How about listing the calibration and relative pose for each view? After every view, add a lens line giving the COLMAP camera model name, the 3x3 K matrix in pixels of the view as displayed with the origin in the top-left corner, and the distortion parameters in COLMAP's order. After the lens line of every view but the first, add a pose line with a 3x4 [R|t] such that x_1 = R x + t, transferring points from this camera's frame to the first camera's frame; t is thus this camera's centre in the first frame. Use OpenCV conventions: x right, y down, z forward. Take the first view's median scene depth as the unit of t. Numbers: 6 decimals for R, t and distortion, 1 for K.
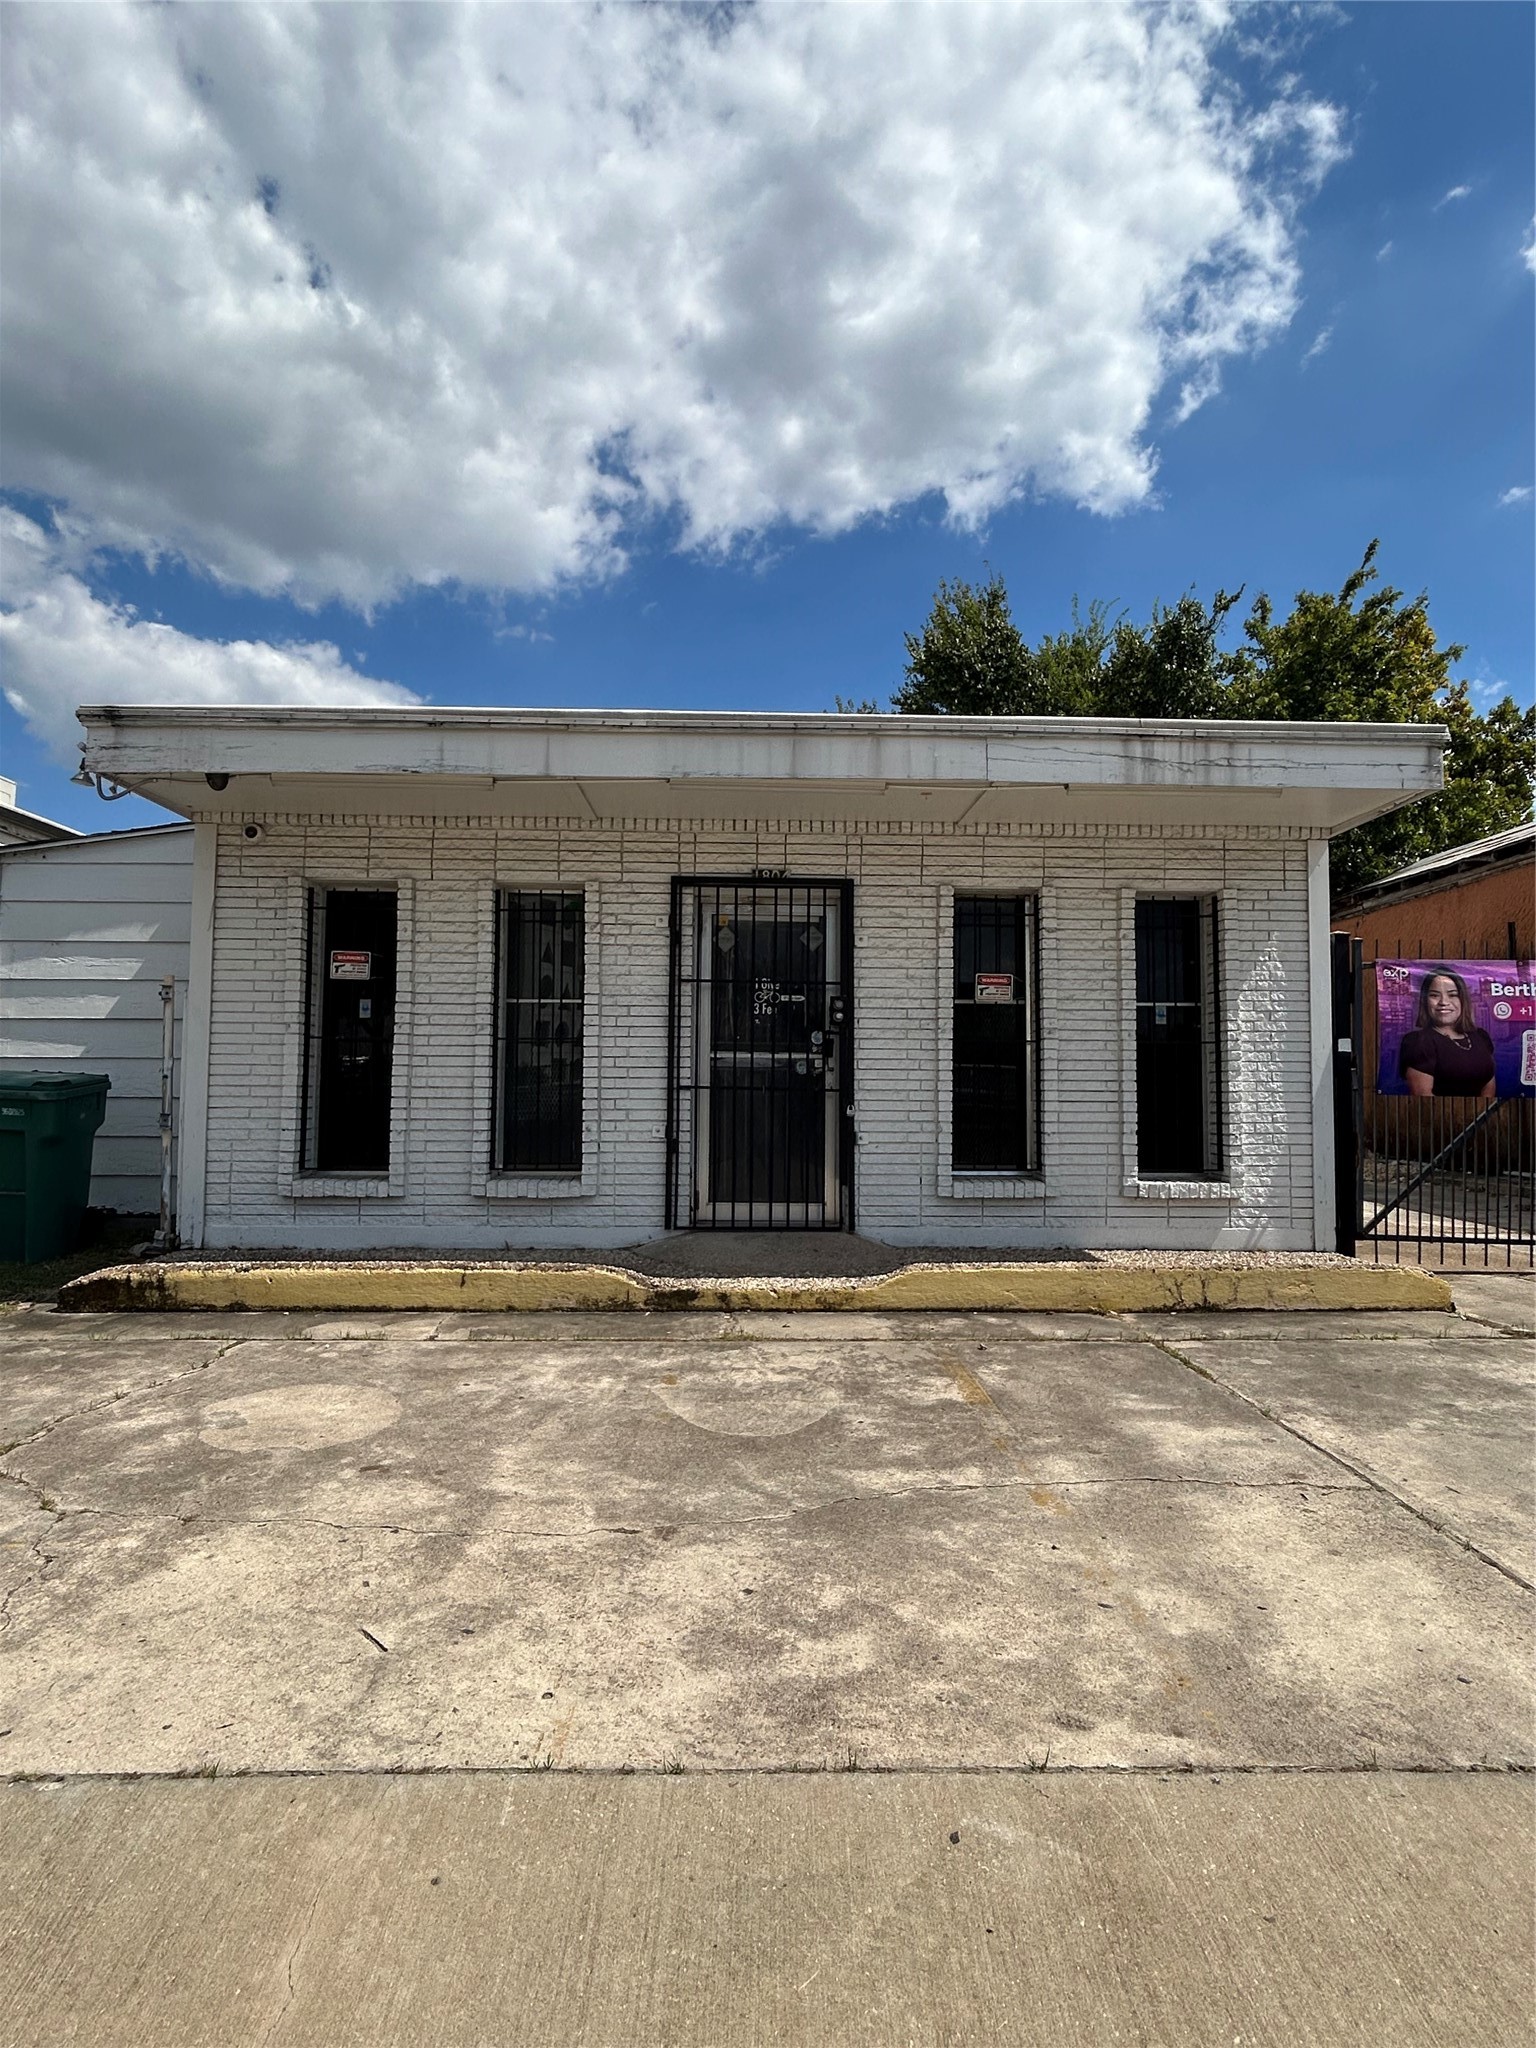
lens RADIAL K [[1069.5, 0, 768.0], [0, 1069.5, 1024.0], [0, 0, 1]] dist [-0.000862, -0.000146]
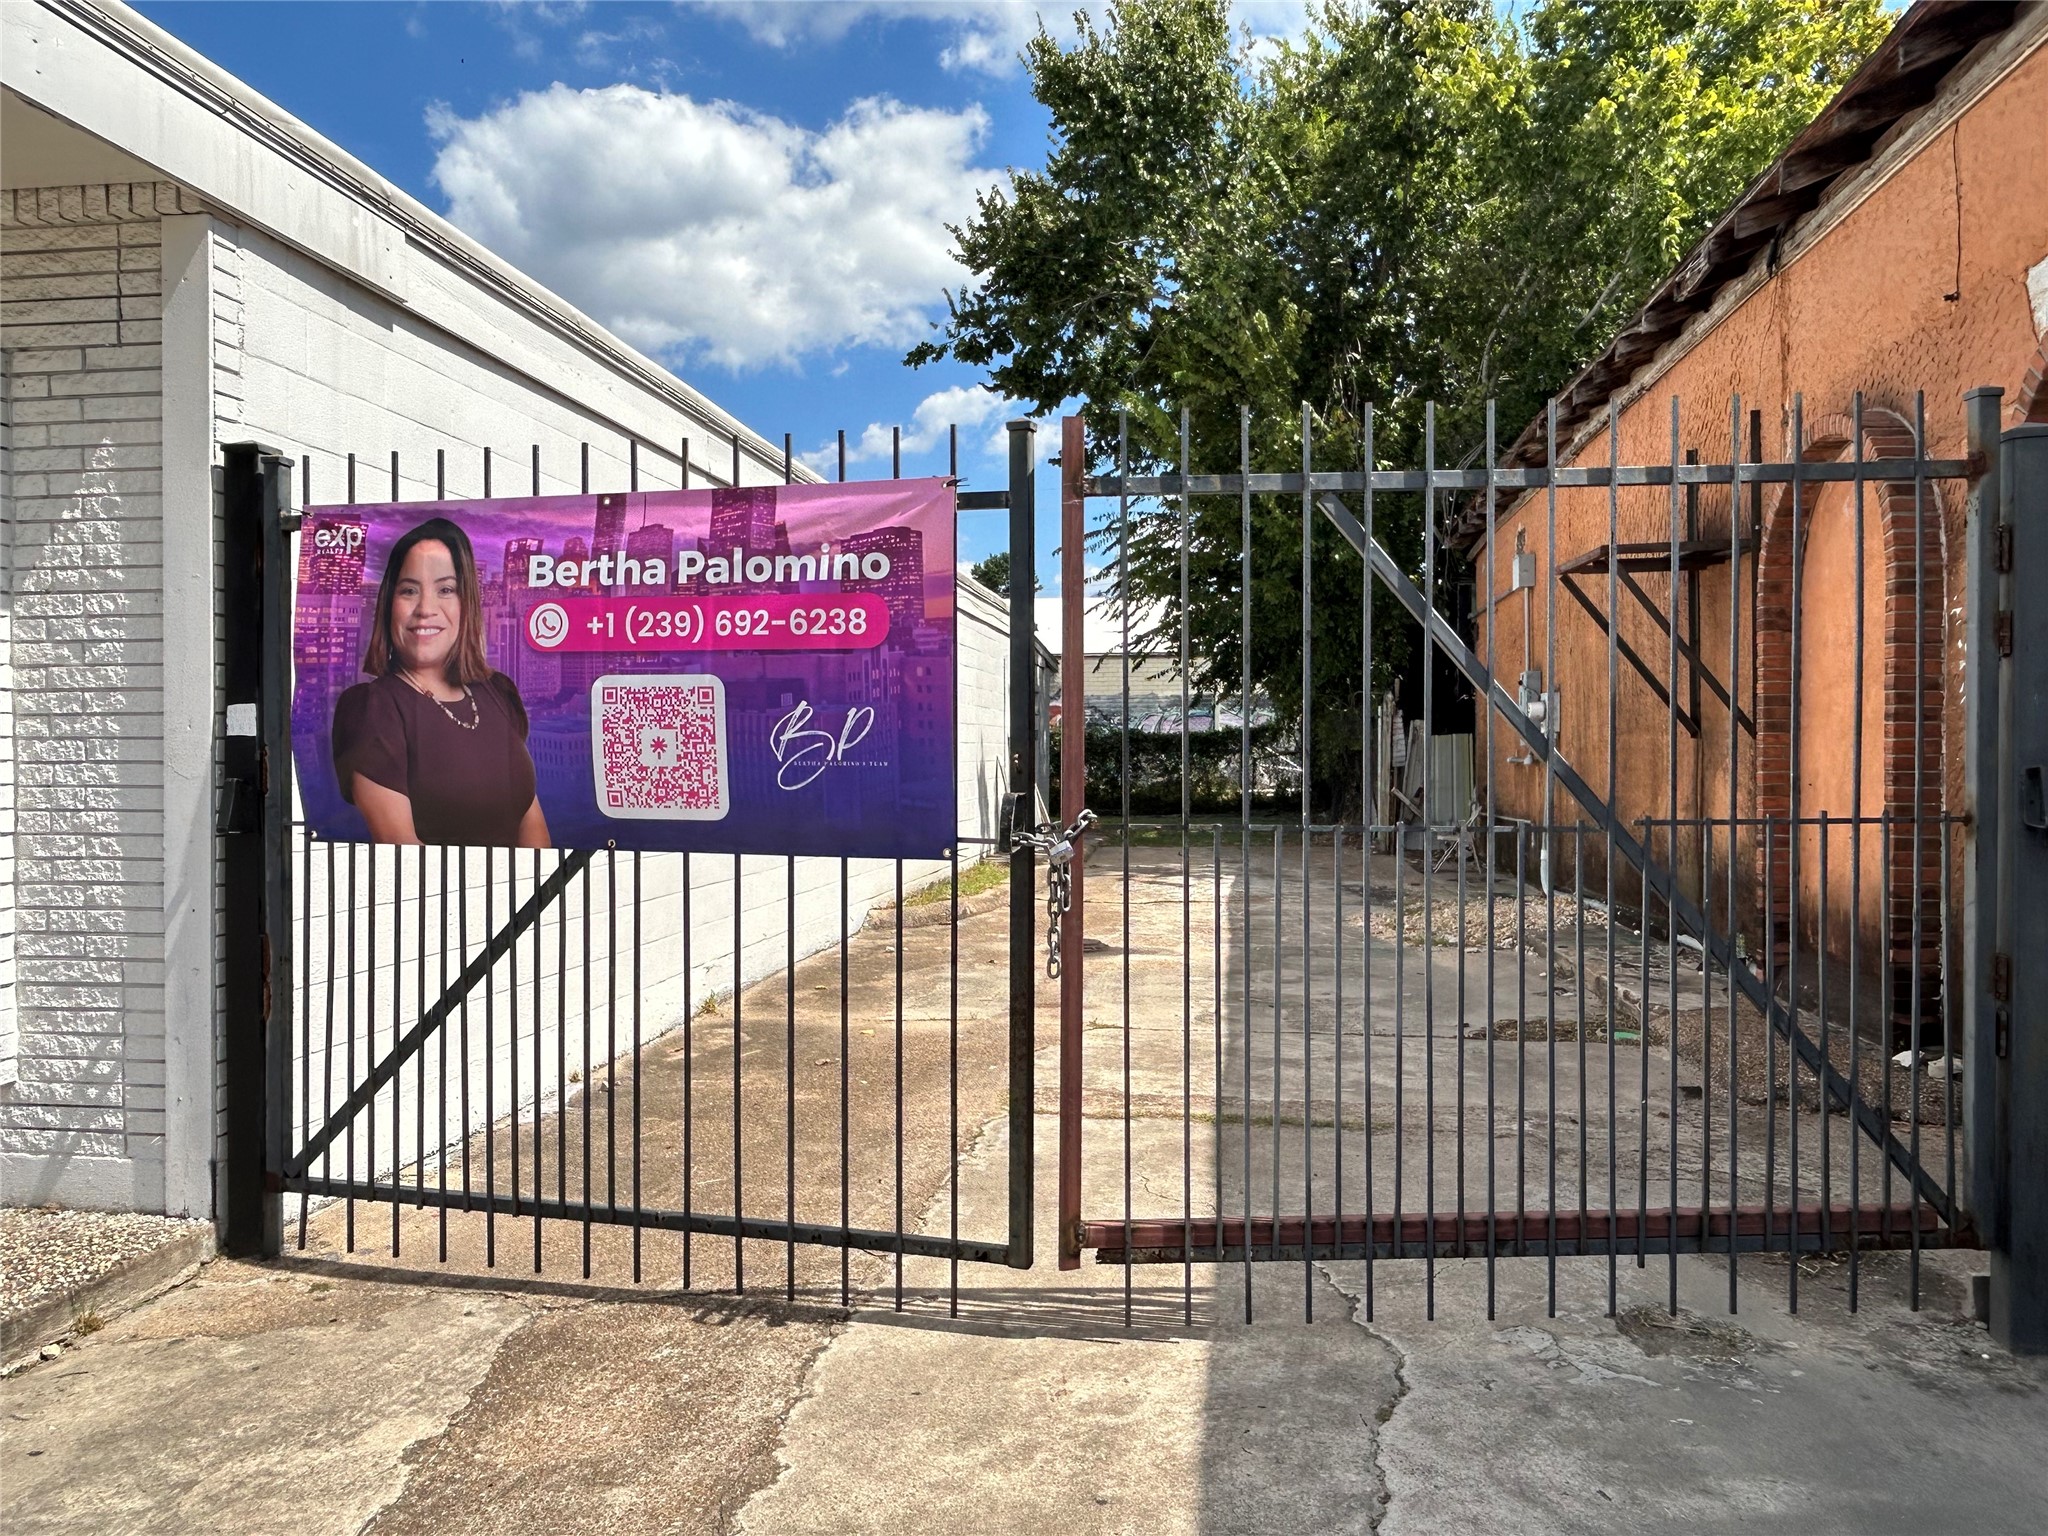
lens RADIAL K [[1423.6, 0, 1024.0], [0, 1423.6, 768.0], [0, 0, 1]] dist [-0.000466, 0.000653]
pose [[0.984633, -0.007390, -0.174480, 0.937738], [0.019097, 0.997669, 0.065515, 0.008188], [0.173589, -0.067841, 0.982479, 0.520086]]
